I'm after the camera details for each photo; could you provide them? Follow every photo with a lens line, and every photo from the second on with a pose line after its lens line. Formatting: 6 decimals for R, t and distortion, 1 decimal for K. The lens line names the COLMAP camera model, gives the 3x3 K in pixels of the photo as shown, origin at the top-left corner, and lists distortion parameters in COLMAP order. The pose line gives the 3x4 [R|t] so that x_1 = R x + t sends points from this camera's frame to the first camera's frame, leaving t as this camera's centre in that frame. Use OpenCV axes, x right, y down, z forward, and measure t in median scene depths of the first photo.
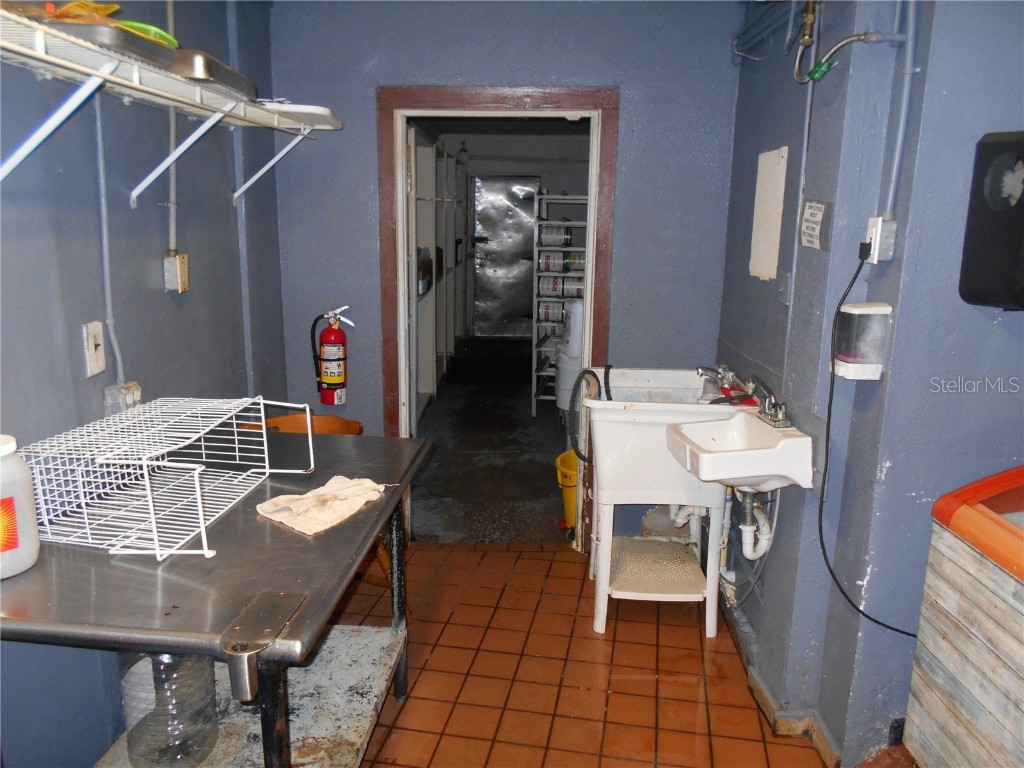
lens RADIAL K [[783.5, 0, 512.7], [0, 783.5, 384.6], [0, 0, 1]] dist [-0.028865, 0.043996]
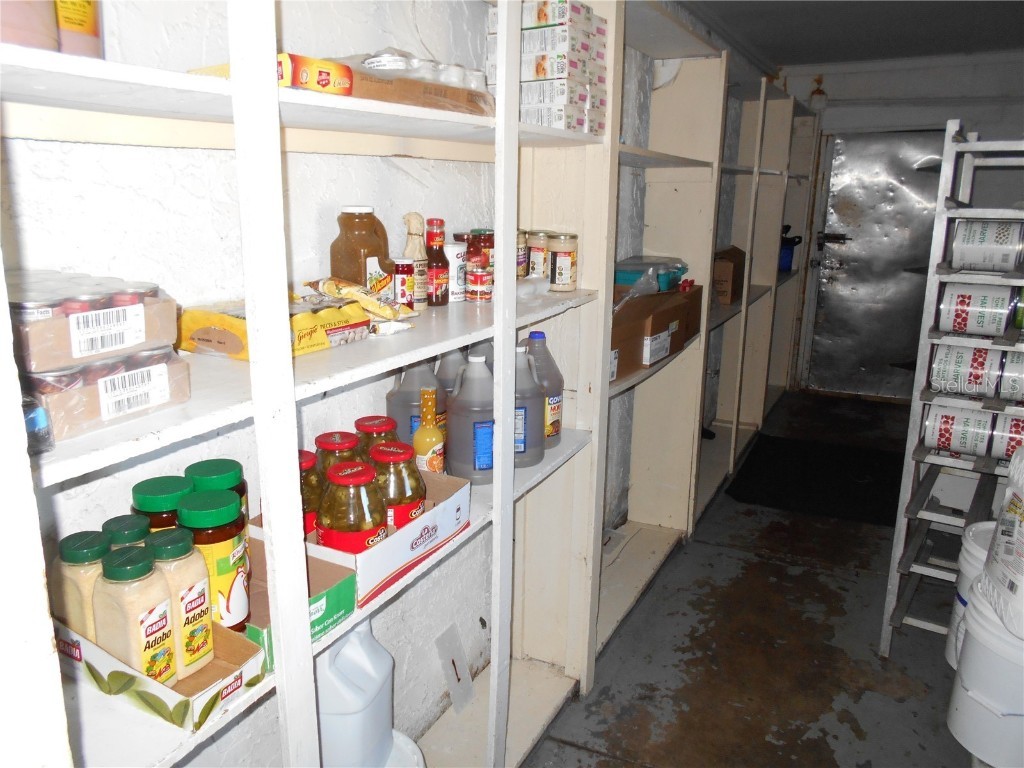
lens RADIAL K [[783.5, 0, 510.2], [0, 783.5, 388.1], [0, 0, 1]] dist [-0.028865, 0.043996]
pose [[0.896399, 0.100821, -0.431630, 0.008199], [-0.091251, 0.994904, 0.042883, -0.071522], [0.433754, 0.000947, 0.901031, 0.340090]]
